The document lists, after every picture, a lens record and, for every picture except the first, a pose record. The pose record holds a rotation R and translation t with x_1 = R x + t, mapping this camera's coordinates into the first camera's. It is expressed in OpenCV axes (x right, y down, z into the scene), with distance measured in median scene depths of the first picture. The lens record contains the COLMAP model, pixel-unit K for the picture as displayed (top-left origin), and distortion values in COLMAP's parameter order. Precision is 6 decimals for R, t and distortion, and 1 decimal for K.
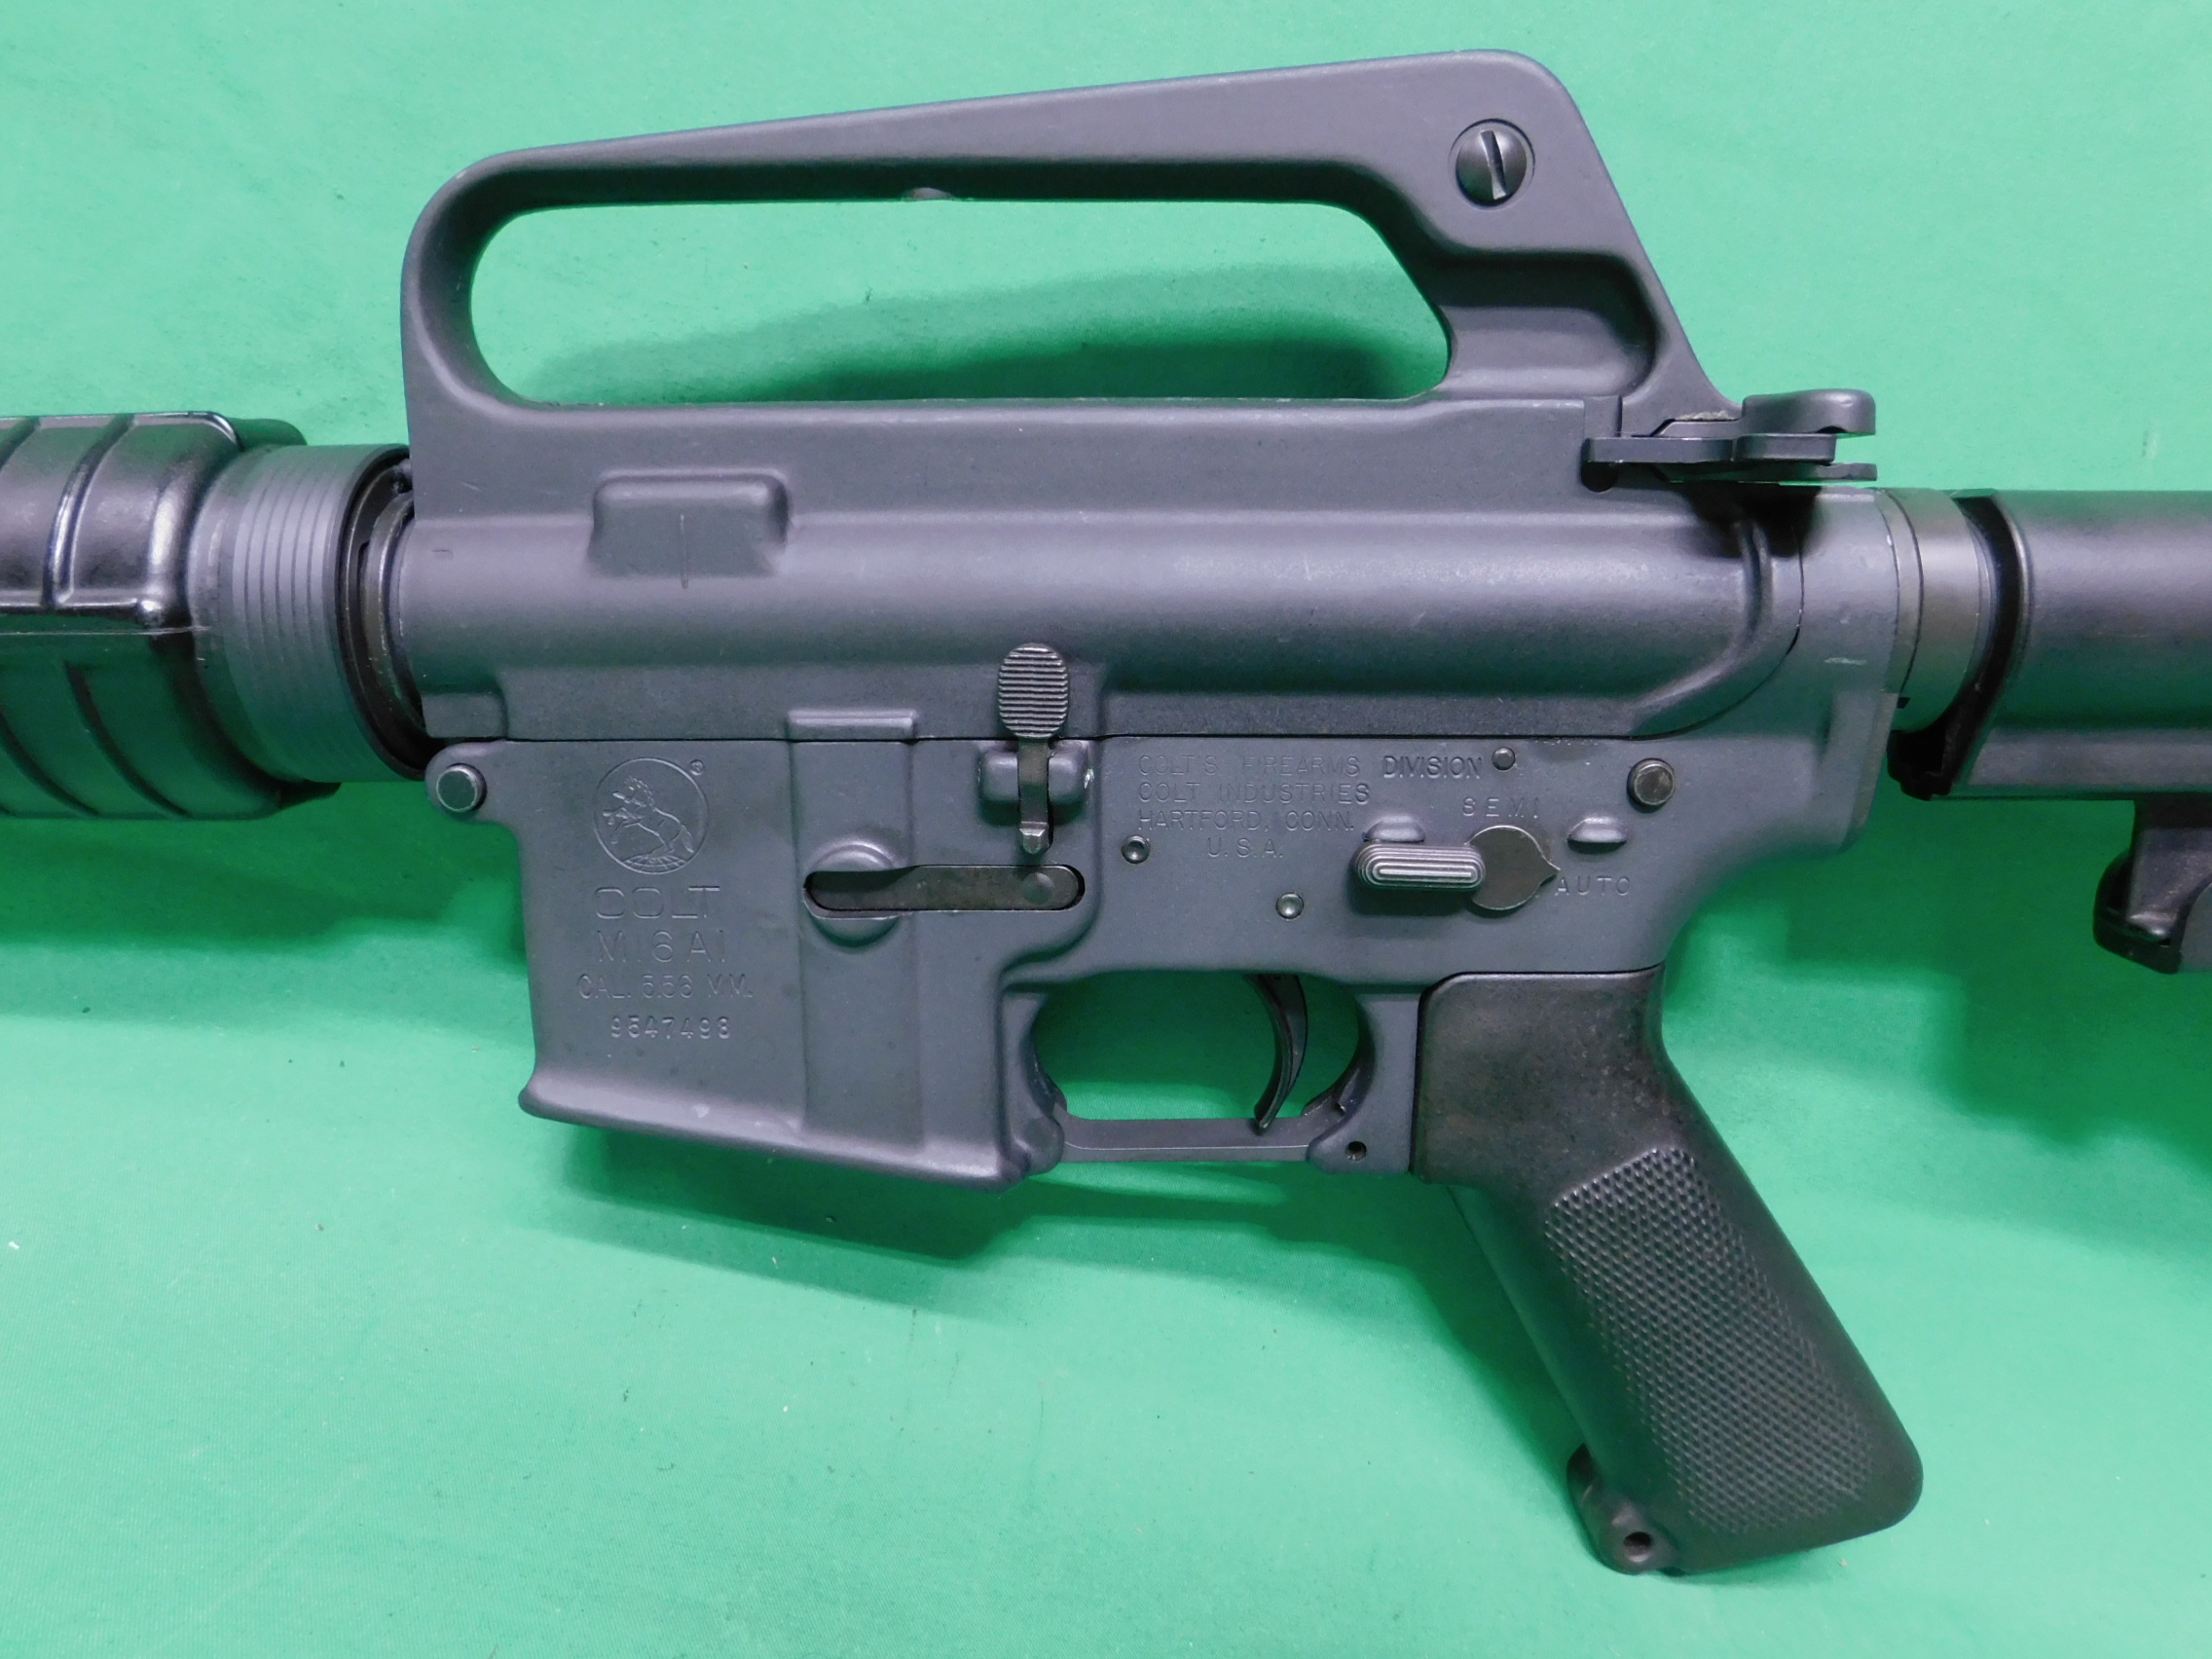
lens RADIAL K [[1346.6, 0, 1106.0], [0, 1346.6, 829.5], [0, 0, 1]] dist [-0.025975, 0.000039]
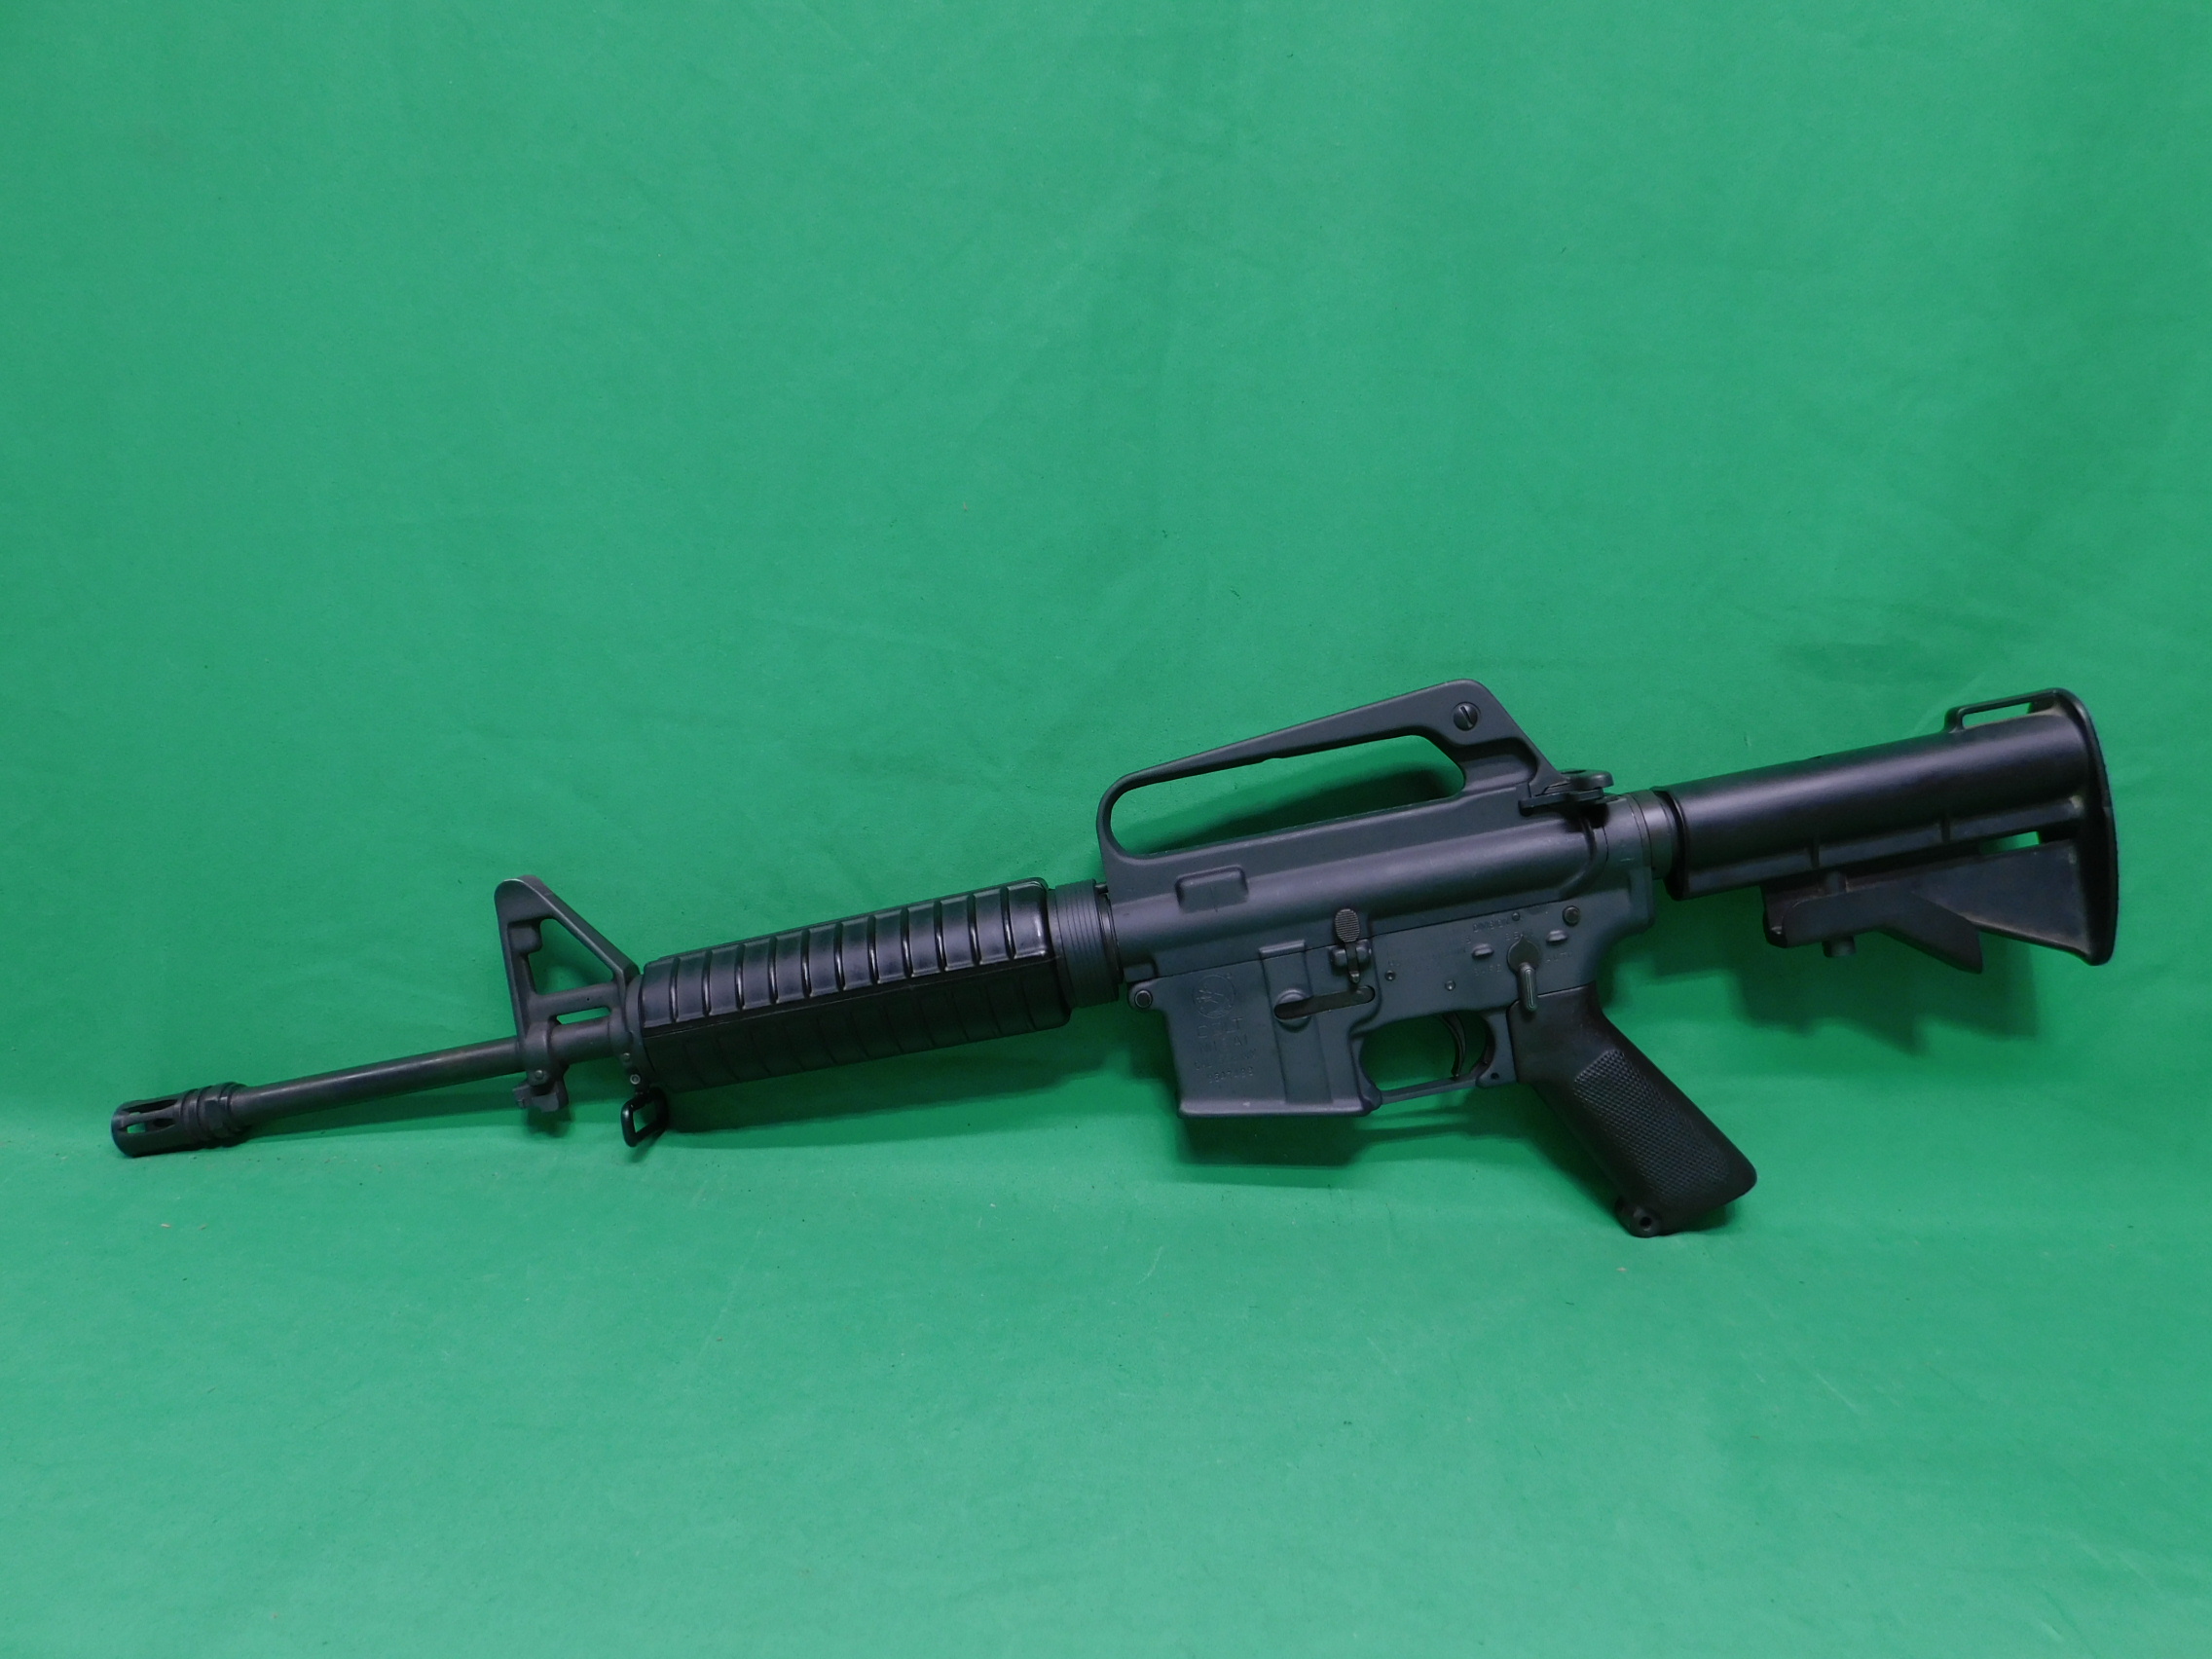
lens RADIAL K [[1447.4, 0, 1106.0], [0, 1447.4, 829.5], [0, 0, 1]] dist [-0.088402, 0.078976]
pose [[0.982306, -0.186894, -0.012041, -0.452170], [0.183009, 0.971567, -0.150220, 0.061130], [0.039774, 0.145358, 0.988579, -1.936991]]
